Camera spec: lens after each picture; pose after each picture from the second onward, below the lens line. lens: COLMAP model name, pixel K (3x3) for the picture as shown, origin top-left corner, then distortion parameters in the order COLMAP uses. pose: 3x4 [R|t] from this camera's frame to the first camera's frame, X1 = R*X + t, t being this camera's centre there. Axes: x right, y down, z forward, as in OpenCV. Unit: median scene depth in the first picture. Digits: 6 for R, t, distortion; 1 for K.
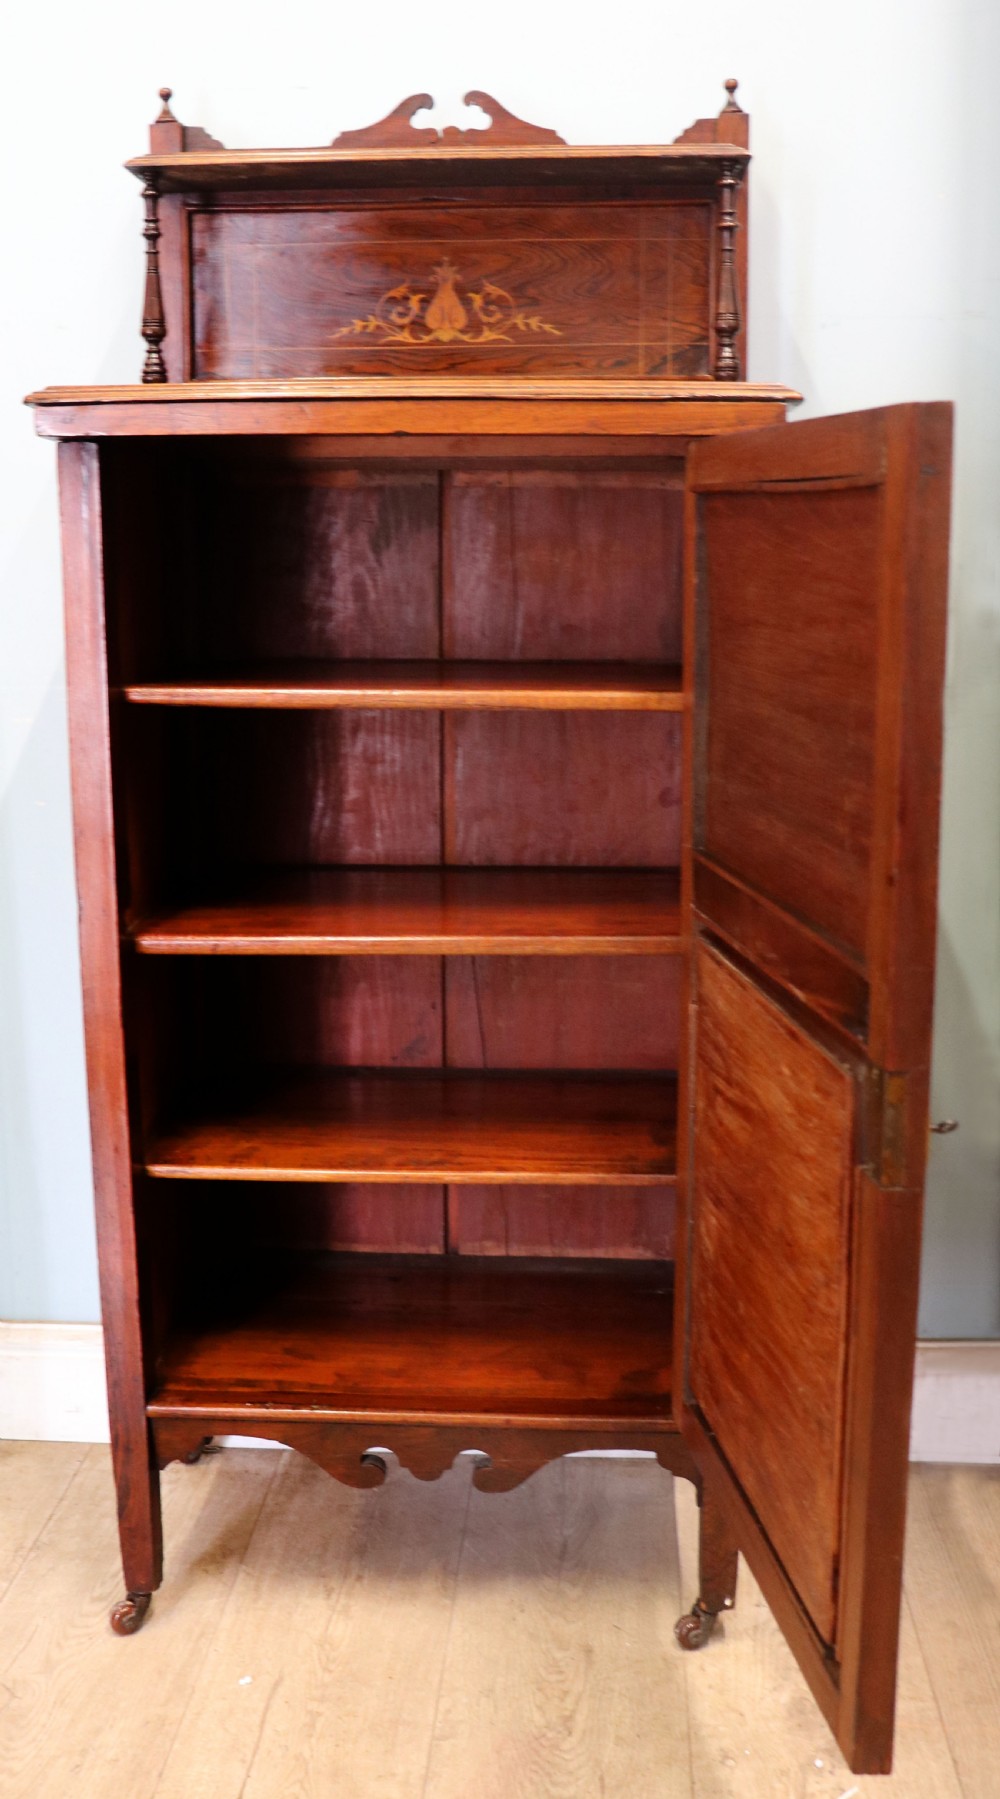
lens RADIAL K [[1776.1, 0, 502.8], [0, 1776.1, 835.9], [0, 0, 1]] dist [-0.156654, 0.158911]
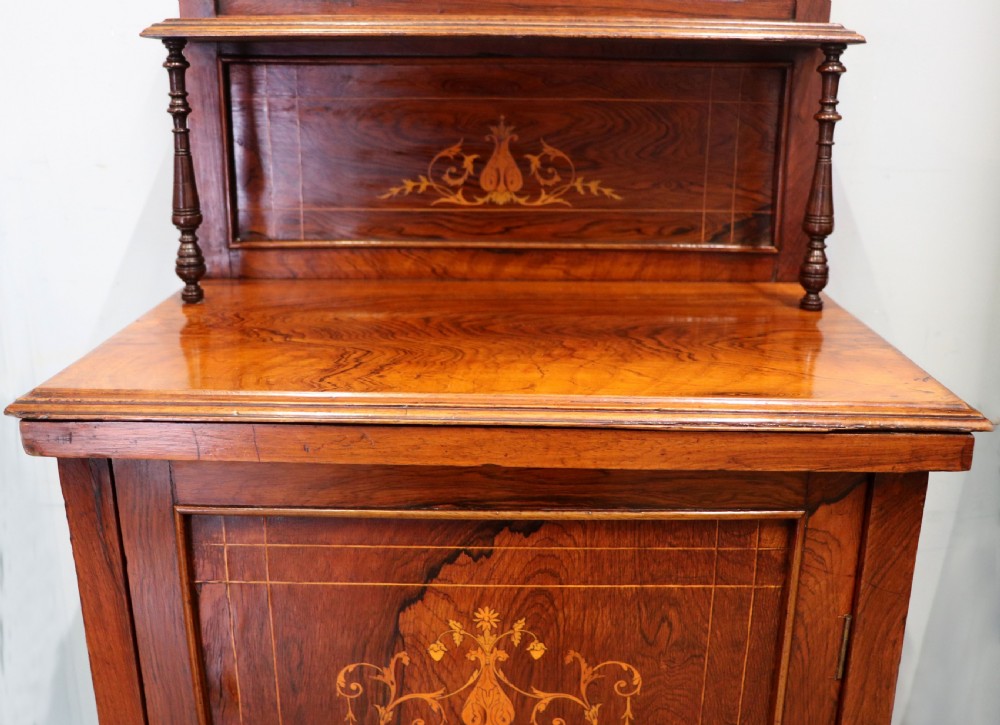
lens RADIAL K [[997.9, 0, 500.9], [0, 997.9, 372.7], [0, 0, 1]] dist [-0.160538, 0.191534]
pose [[0.998911, -0.002783, 0.046577, -0.061247], [-0.003556, 0.990774, 0.135479, -0.279163], [-0.046525, -0.135497, 0.989685, 0.478370]]
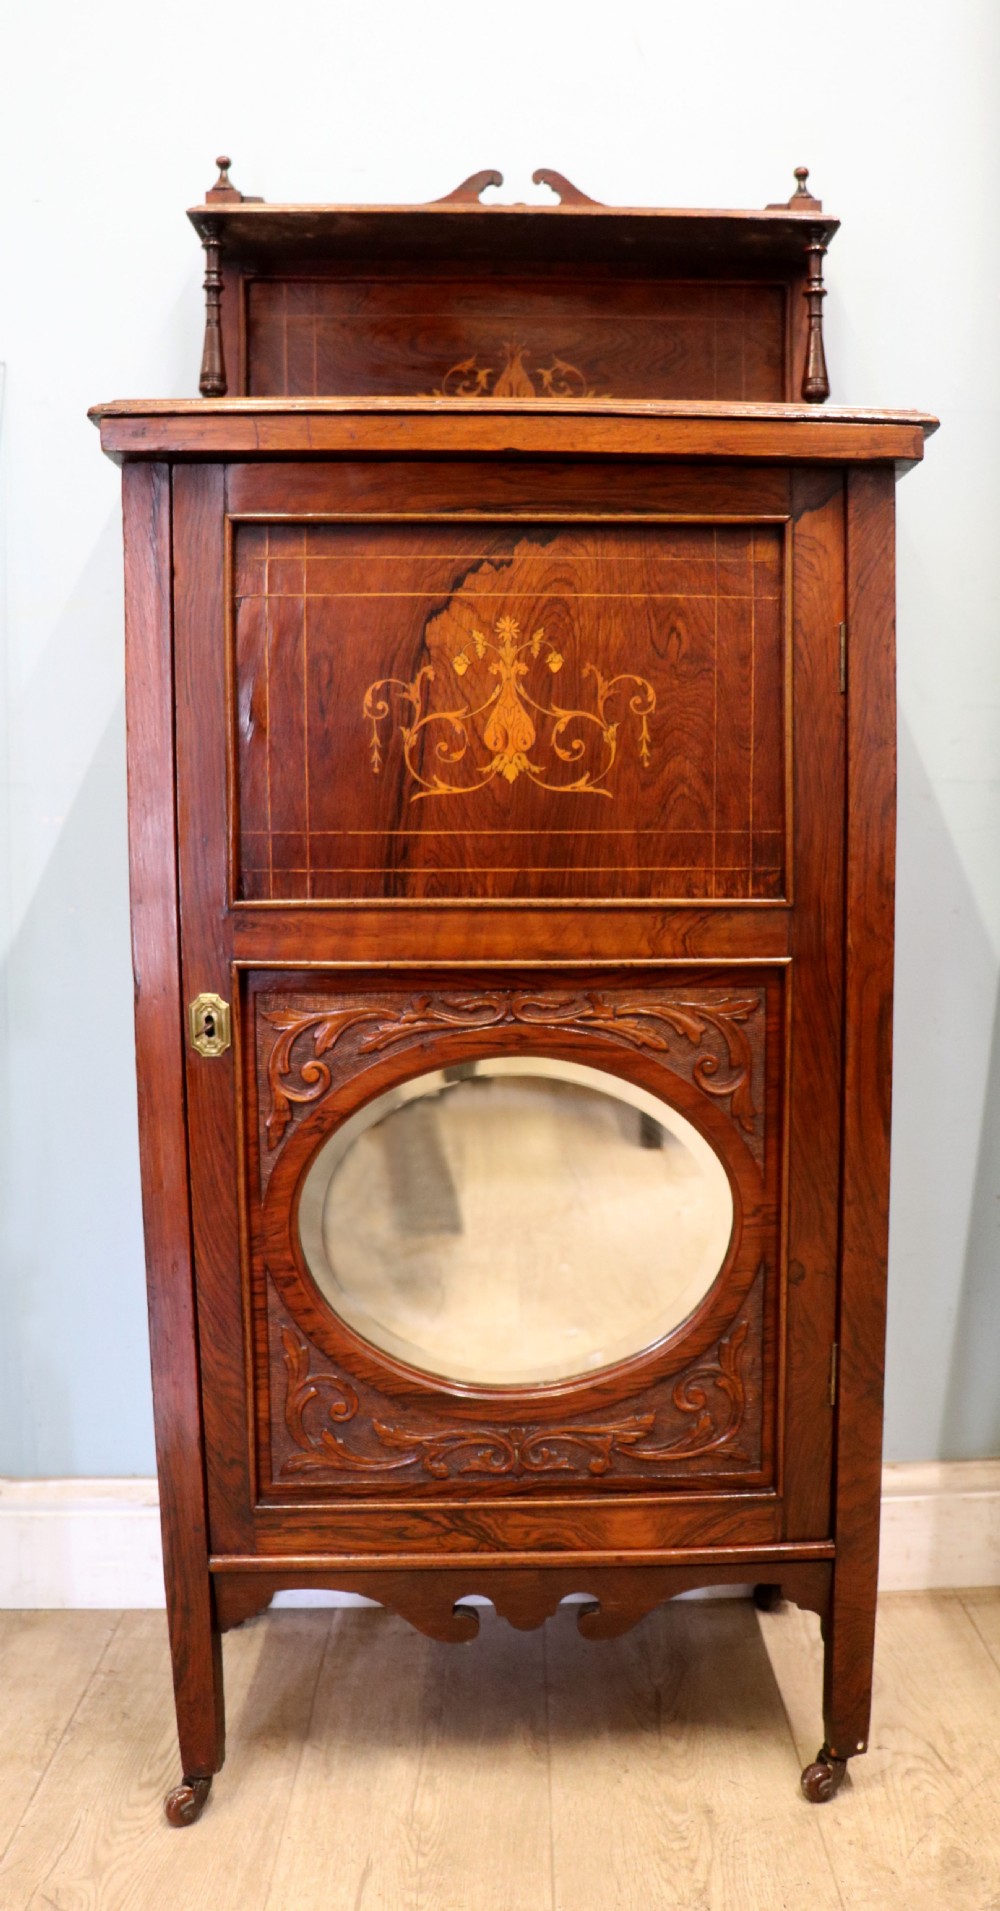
lens RADIAL K [[1596.8, 0, 601.3], [0, 1596.8, 925.0], [0, 0, 1]] dist [-0.185219, 0.136099]
pose [[0.994126, -0.006923, 0.108003, -0.084318], [0.015571, 0.996718, -0.079437, 0.069284], [-0.107099, 0.080653, 0.990972, 0.173535]]
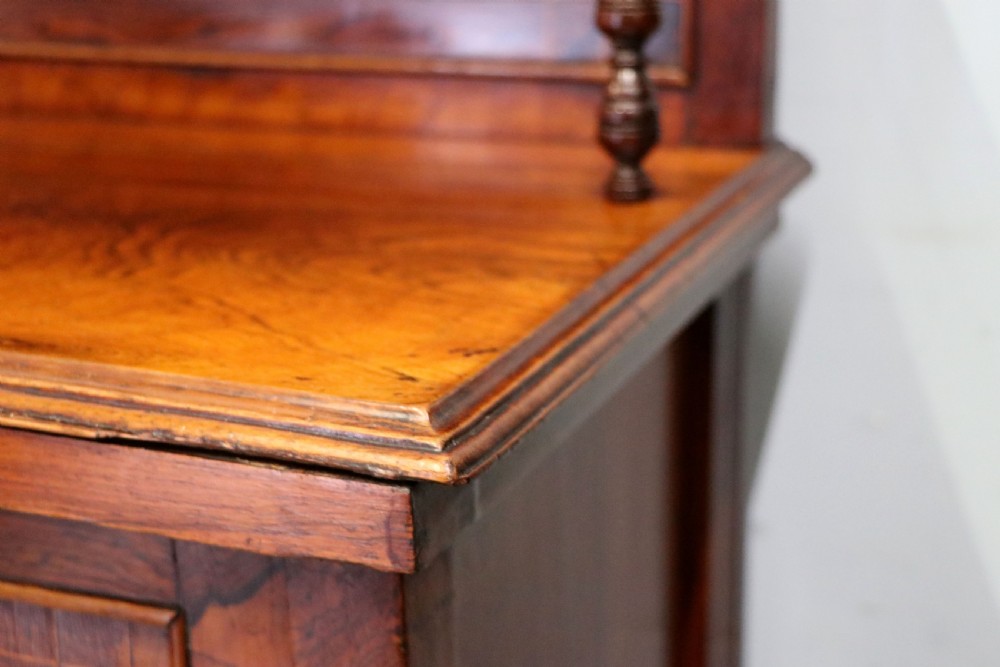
lens RADIAL K [[1560.3, 0, 502.1], [0, 1560.3, 353.3], [0, 0, 1]] dist [0.002263, 0.126114]
pose [[0.943856, 0.084775, -0.319295, 0.222634], [-0.033334, 0.986020, 0.163256, -0.266369], [0.328671, -0.143447, 0.933487, 0.615807]]
